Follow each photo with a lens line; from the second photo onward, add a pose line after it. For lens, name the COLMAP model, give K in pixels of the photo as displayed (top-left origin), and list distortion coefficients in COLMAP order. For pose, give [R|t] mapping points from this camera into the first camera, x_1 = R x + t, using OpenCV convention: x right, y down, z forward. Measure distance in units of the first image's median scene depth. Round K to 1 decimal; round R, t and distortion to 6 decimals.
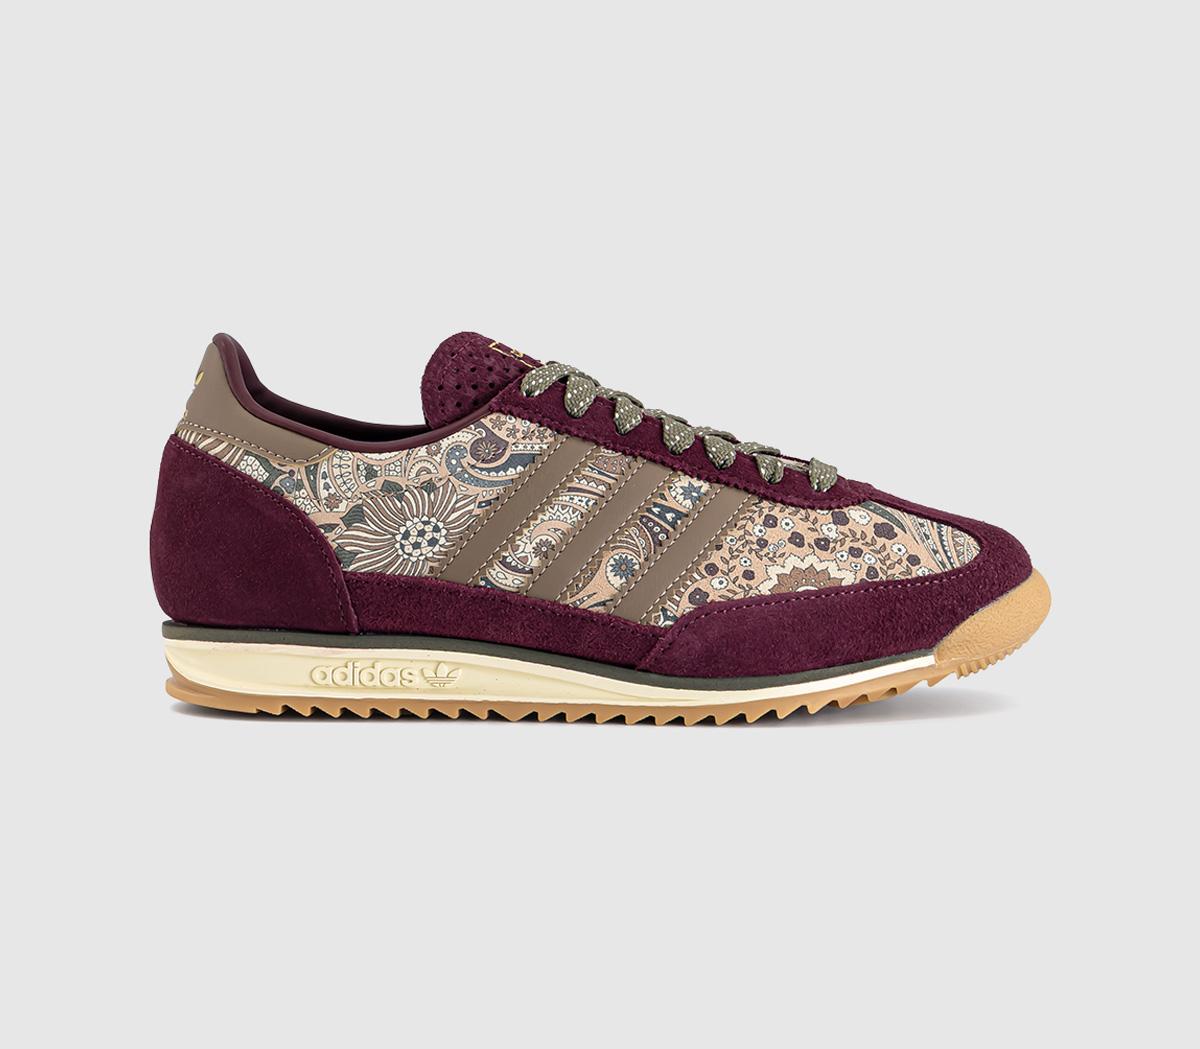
lens RADIAL K [[2362.7, 0, 603.4], [0, 2362.7, 352.9], [0, 0, 1]] dist [0.043628, 0.239873]
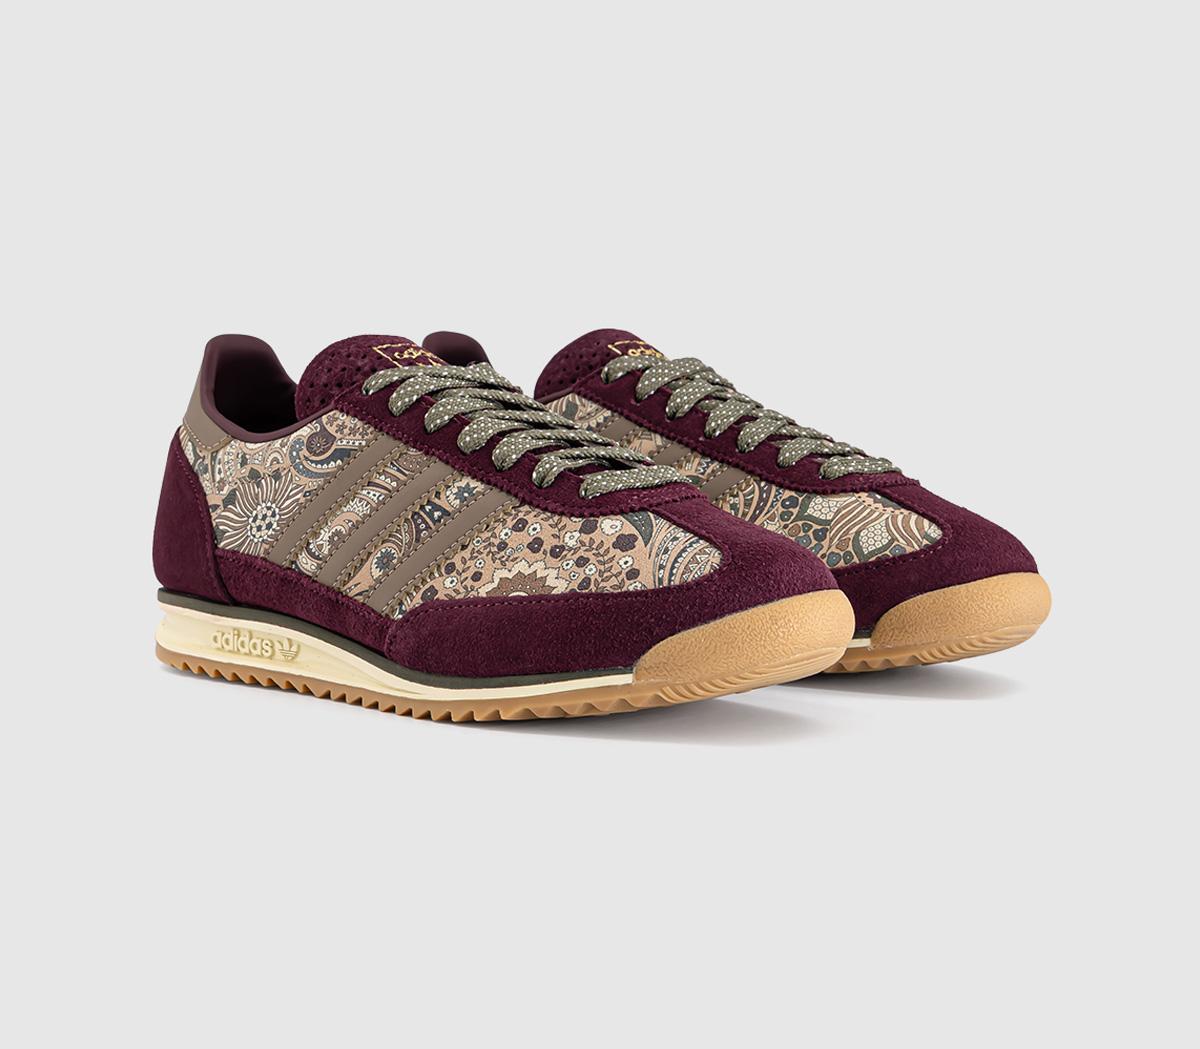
lens RADIAL K [[2362.7, 0, 603.4], [0, 2362.7, 352.9], [0, 0, 1]] dist [0.043628, 0.239873]
pose [[0.770044, 0.011748, -0.637882, 0.740425], [-0.008399, 0.999930, 0.008277, -0.010489], [0.637935, -0.001017, 0.770089, 0.252781]]
